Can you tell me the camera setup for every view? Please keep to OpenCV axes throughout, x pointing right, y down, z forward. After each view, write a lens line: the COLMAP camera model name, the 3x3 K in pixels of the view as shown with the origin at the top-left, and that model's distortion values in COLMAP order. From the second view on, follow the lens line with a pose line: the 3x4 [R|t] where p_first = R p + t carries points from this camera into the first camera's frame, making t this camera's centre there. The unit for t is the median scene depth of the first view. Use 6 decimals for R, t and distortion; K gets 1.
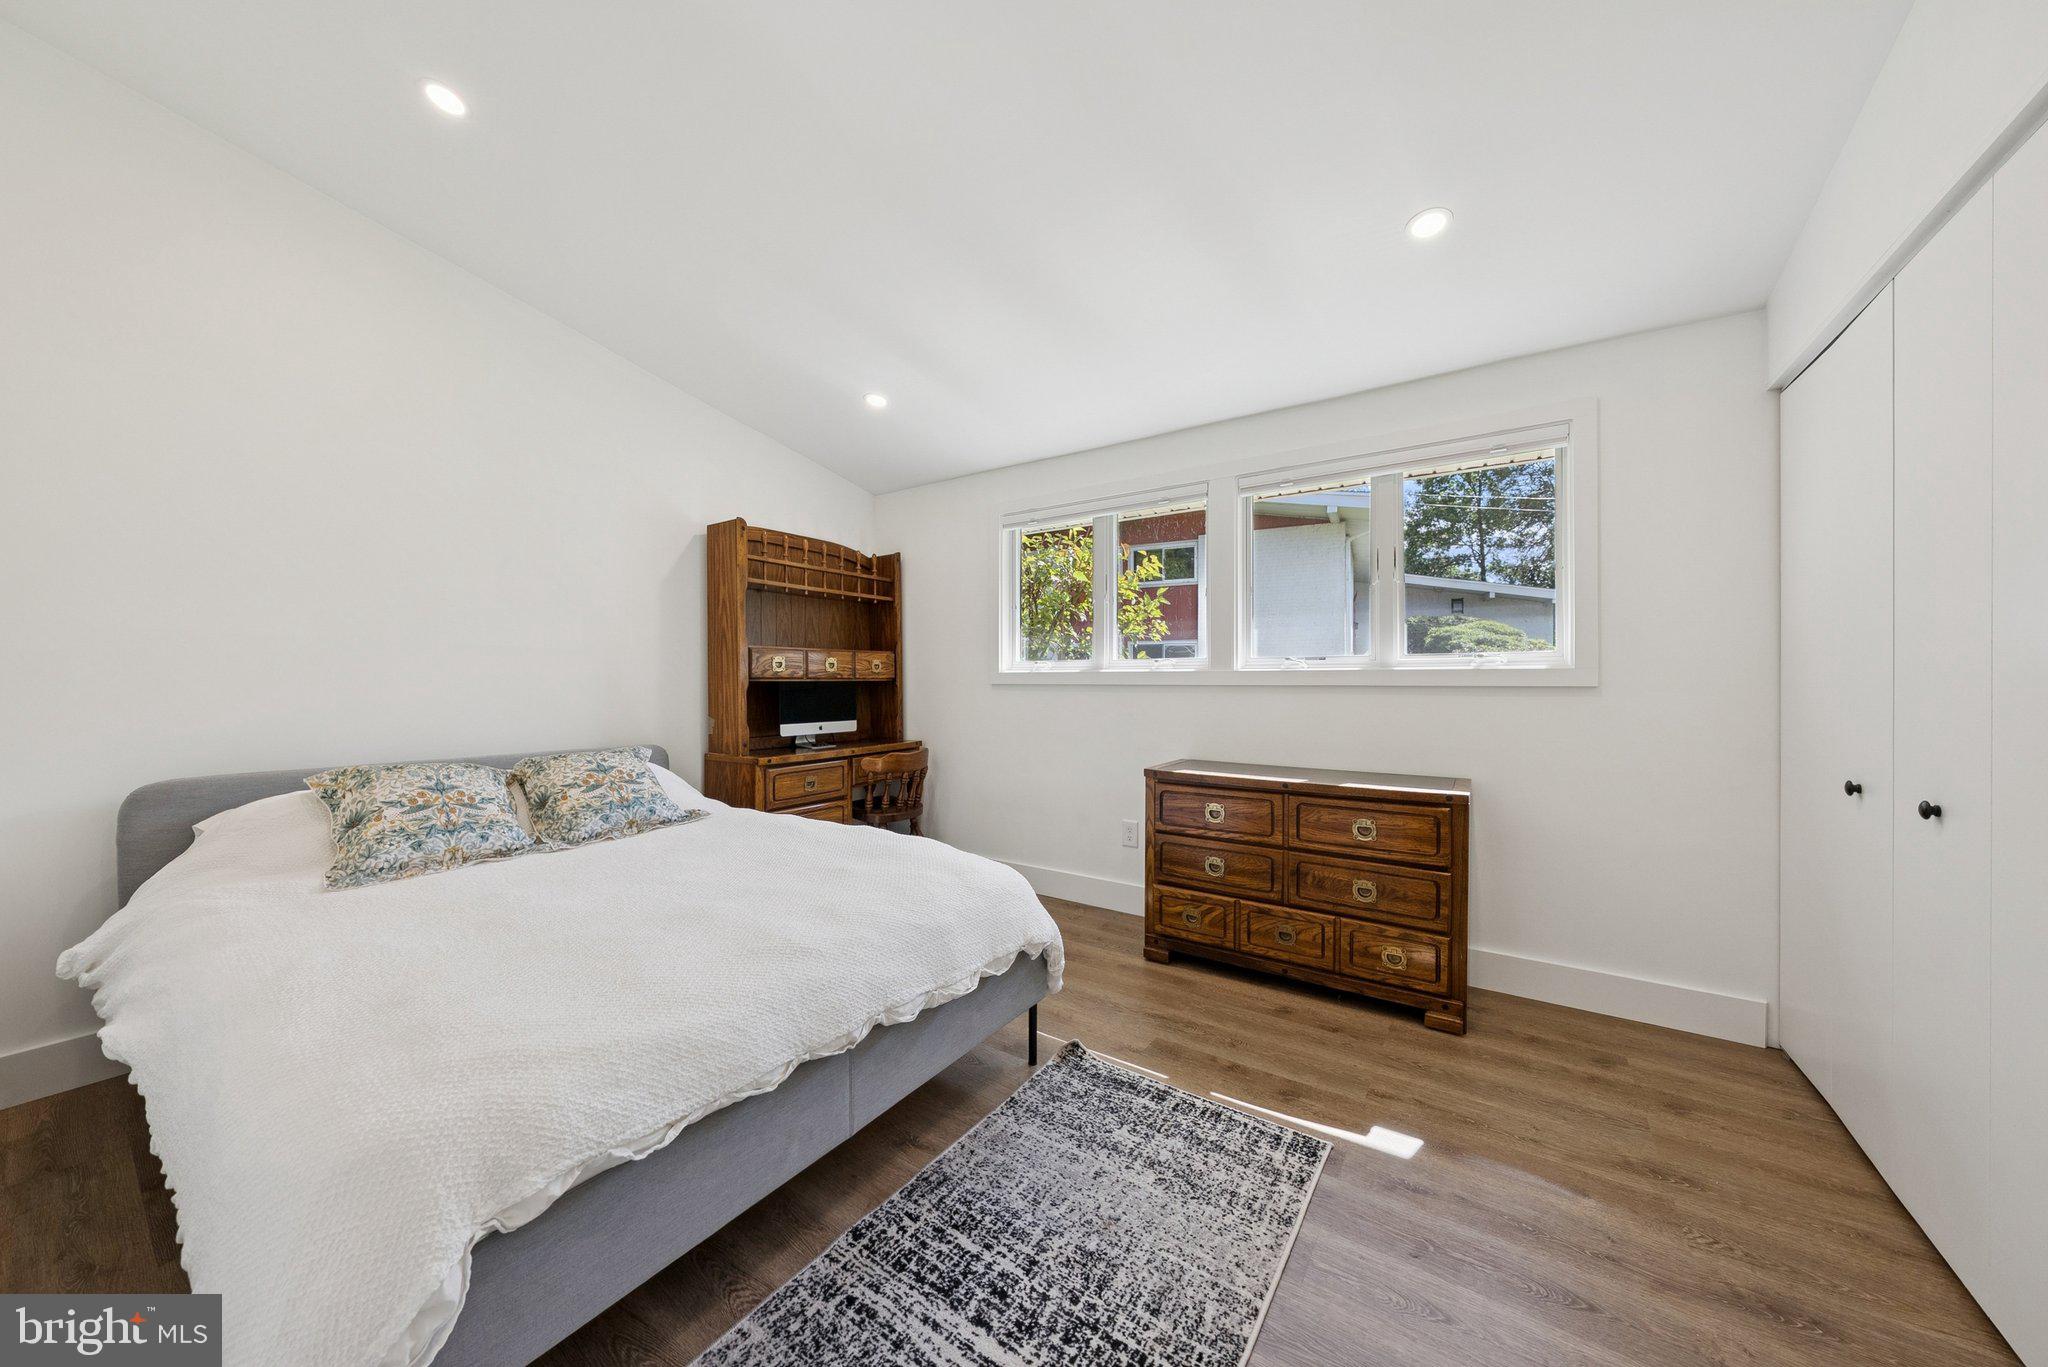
lens RADIAL K [[707.9, 0, 1021.4], [0, 707.9, 681.0], [0, 0, 1]] dist [0.000085, 0.000220]
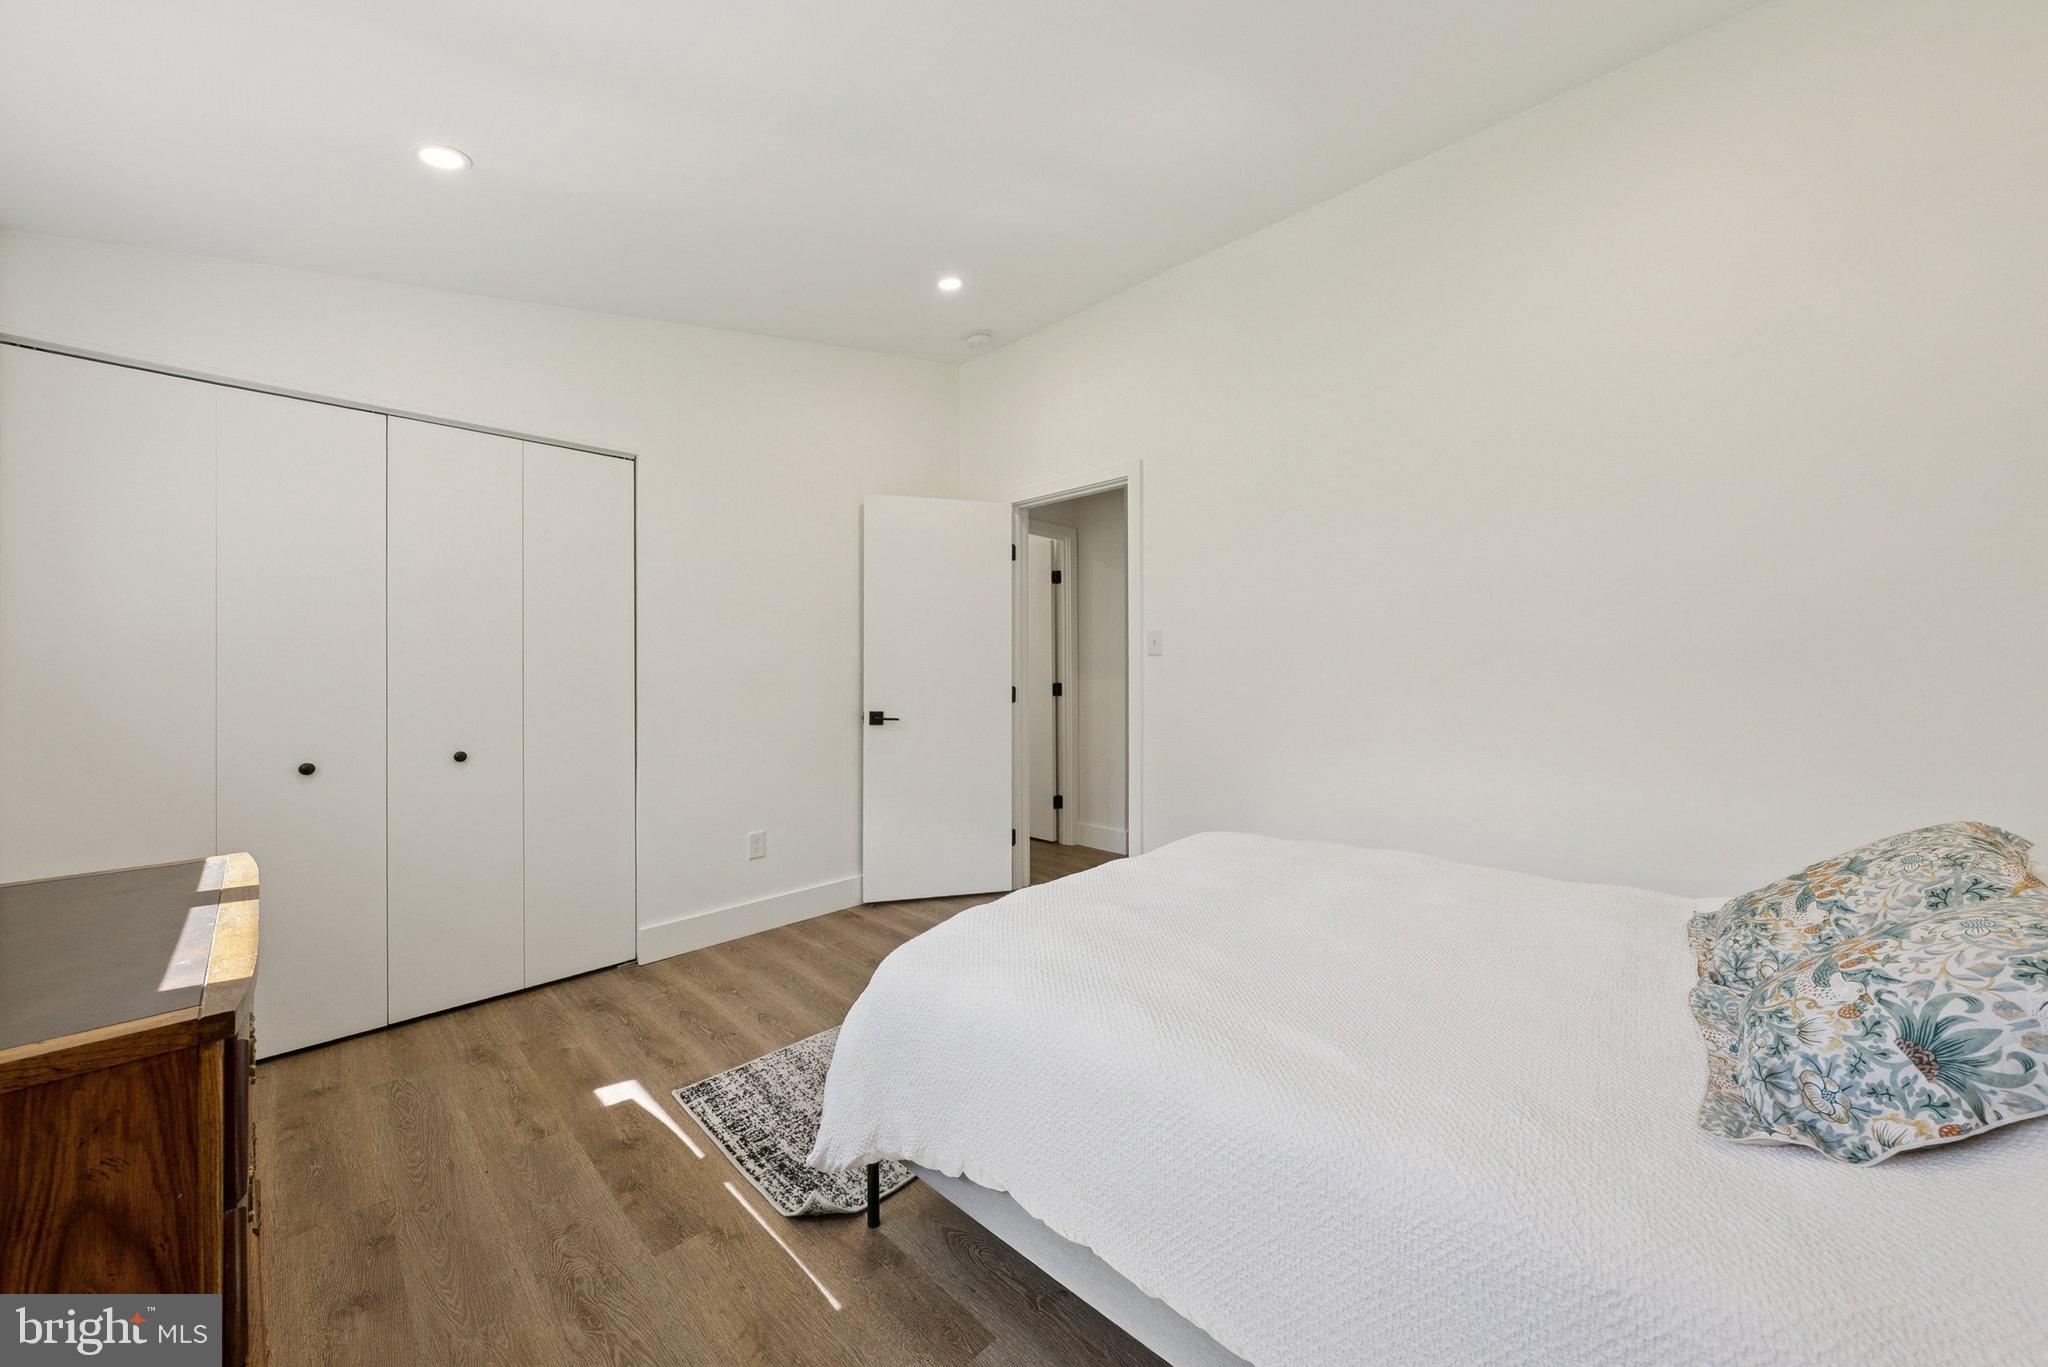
lens RADIAL K [[707.9, 0, 1025.6], [0, 707.9, 679.1], [0, 0, 1]] dist [0.000085, 0.000220]
pose [[-0.988312, 0.002432, 0.152426, -0.266717], [0.002576, 0.999996, 0.000744, -0.005802], [-0.152423, 0.001128, -0.988315, 1.849993]]
